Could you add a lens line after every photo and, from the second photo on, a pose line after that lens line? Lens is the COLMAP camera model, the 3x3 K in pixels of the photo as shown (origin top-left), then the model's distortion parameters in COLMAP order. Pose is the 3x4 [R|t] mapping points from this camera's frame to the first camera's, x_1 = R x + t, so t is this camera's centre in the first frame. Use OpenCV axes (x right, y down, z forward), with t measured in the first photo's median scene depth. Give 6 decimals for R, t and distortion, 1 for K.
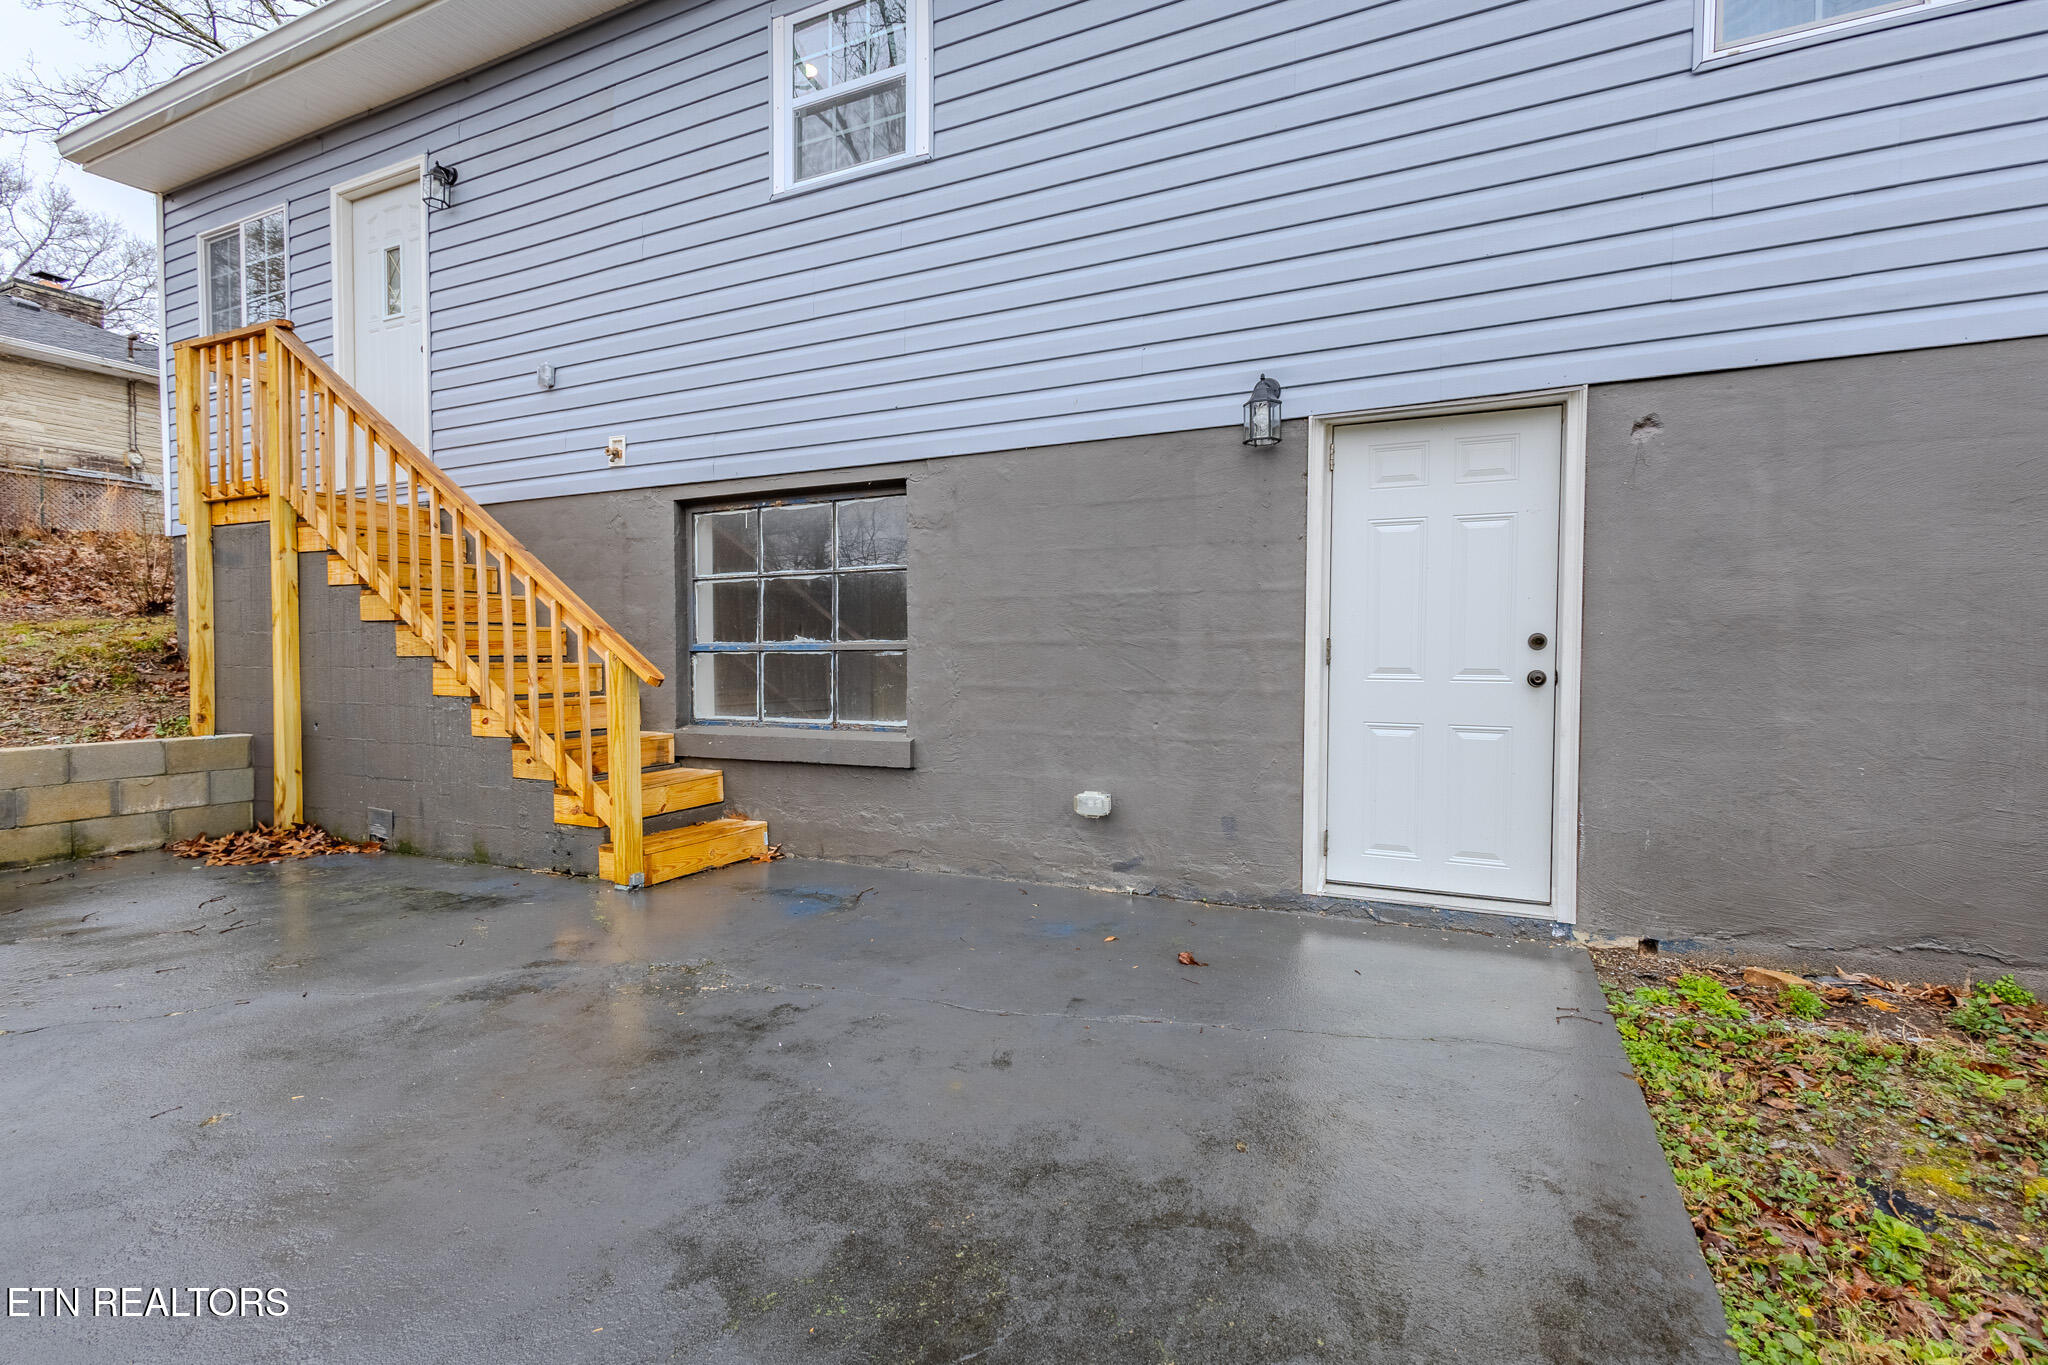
lens RADIAL K [[958.9, 0, 1024.0], [0, 958.9, 682.5], [0, 0, 1]] dist [0.016594, -0.000120]
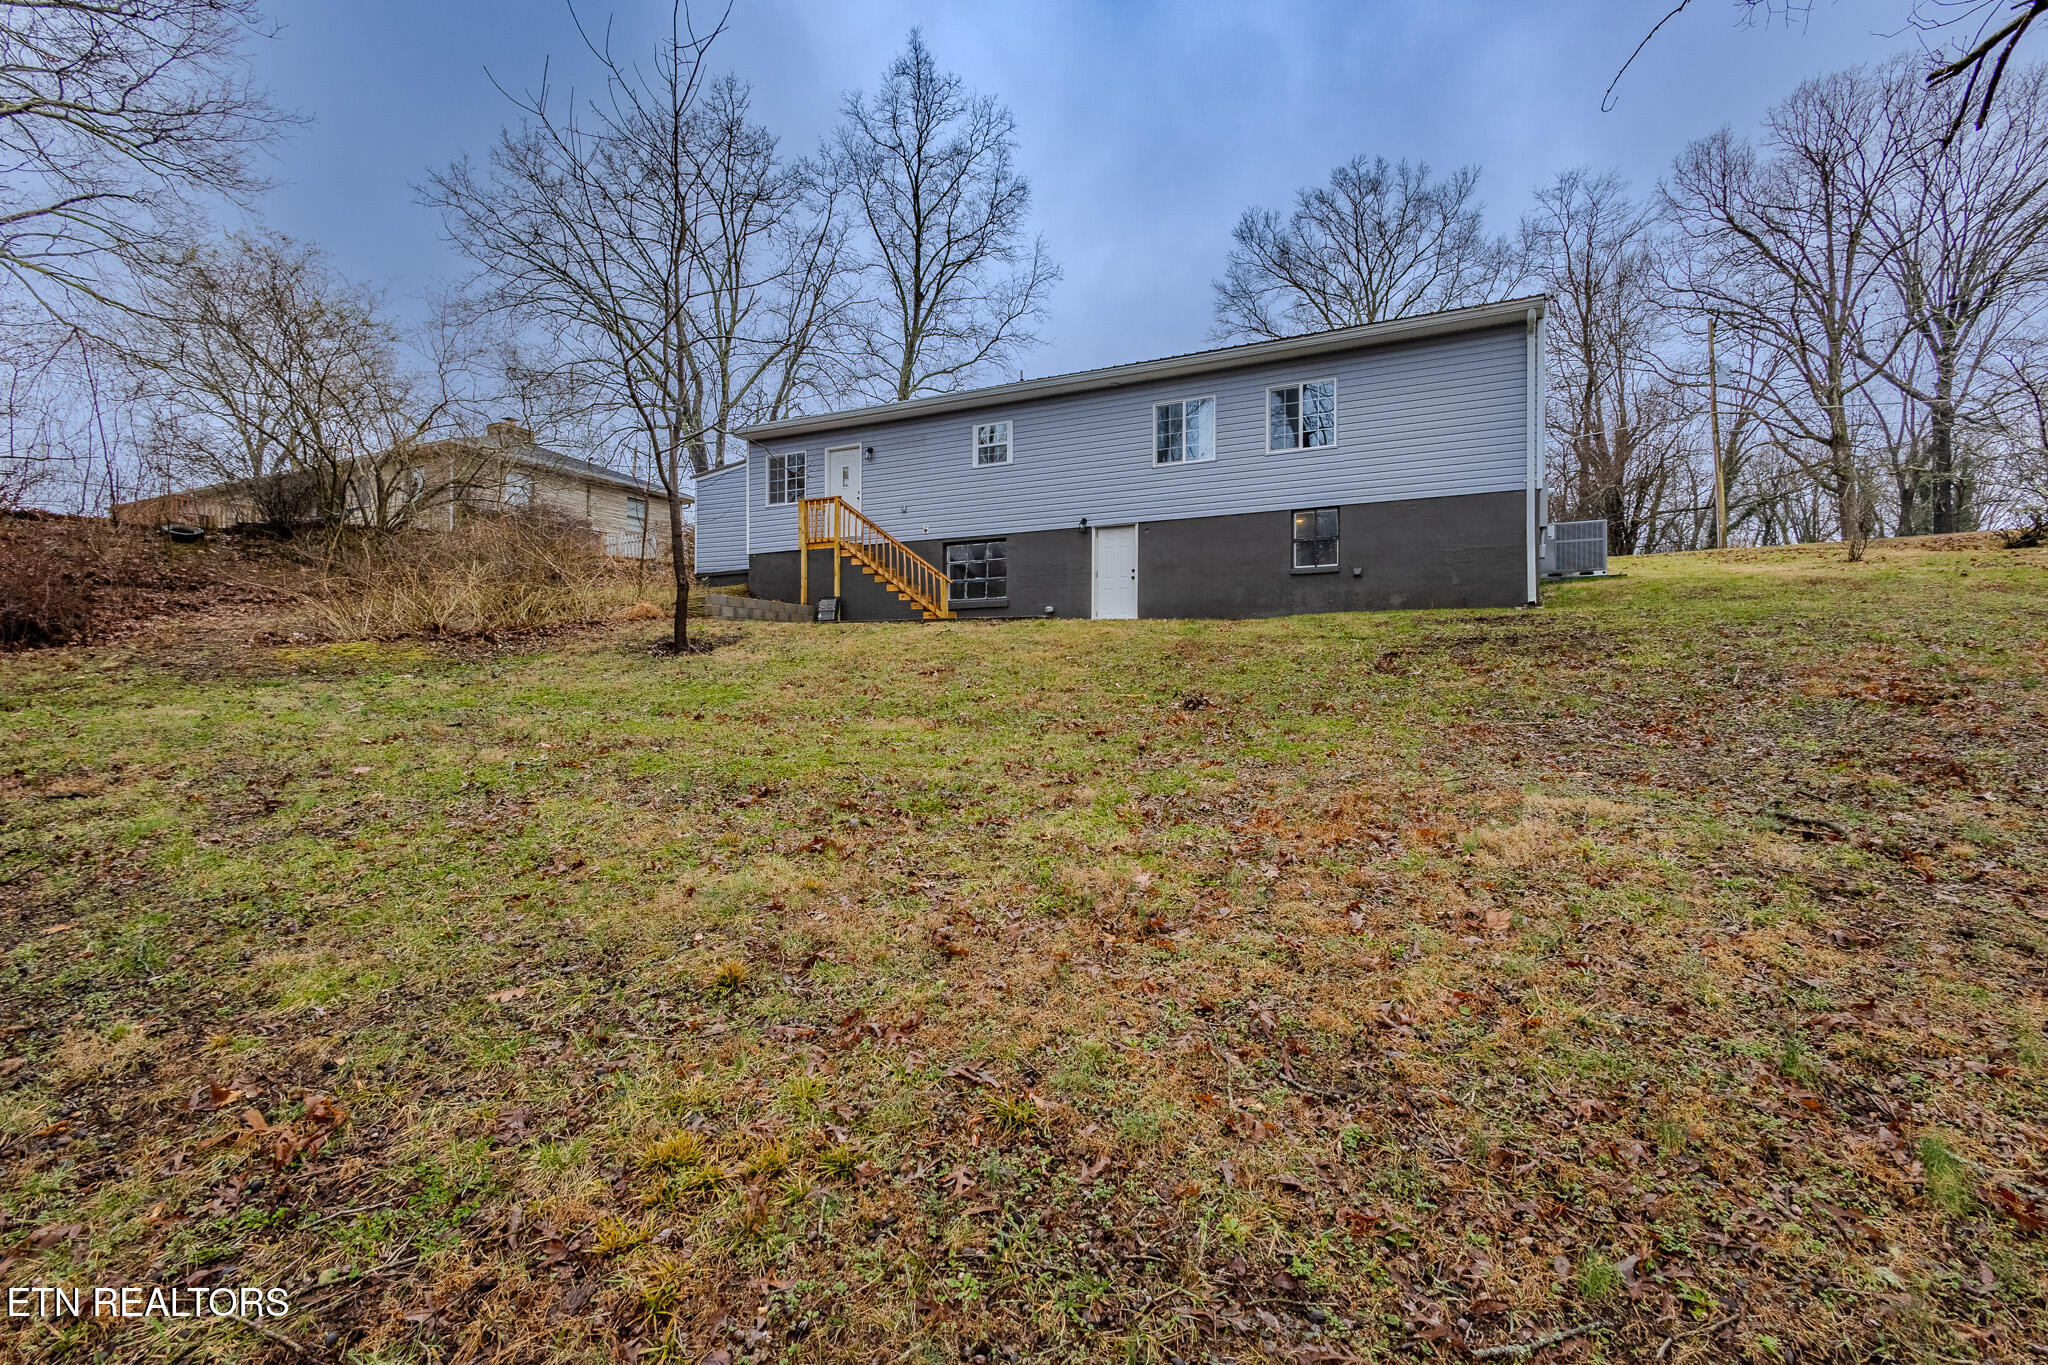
lens RADIAL K [[958.9, 0, 1024.0], [0, 958.9, 682.5], [0, 0, 1]] dist [0.016594, -0.000120]
pose [[0.999761, 0.000005, -0.021843, 0.043364], [-0.000580, 0.999653, -0.026330, 0.498359], [0.021835, 0.026336, 0.999415, -2.981808]]
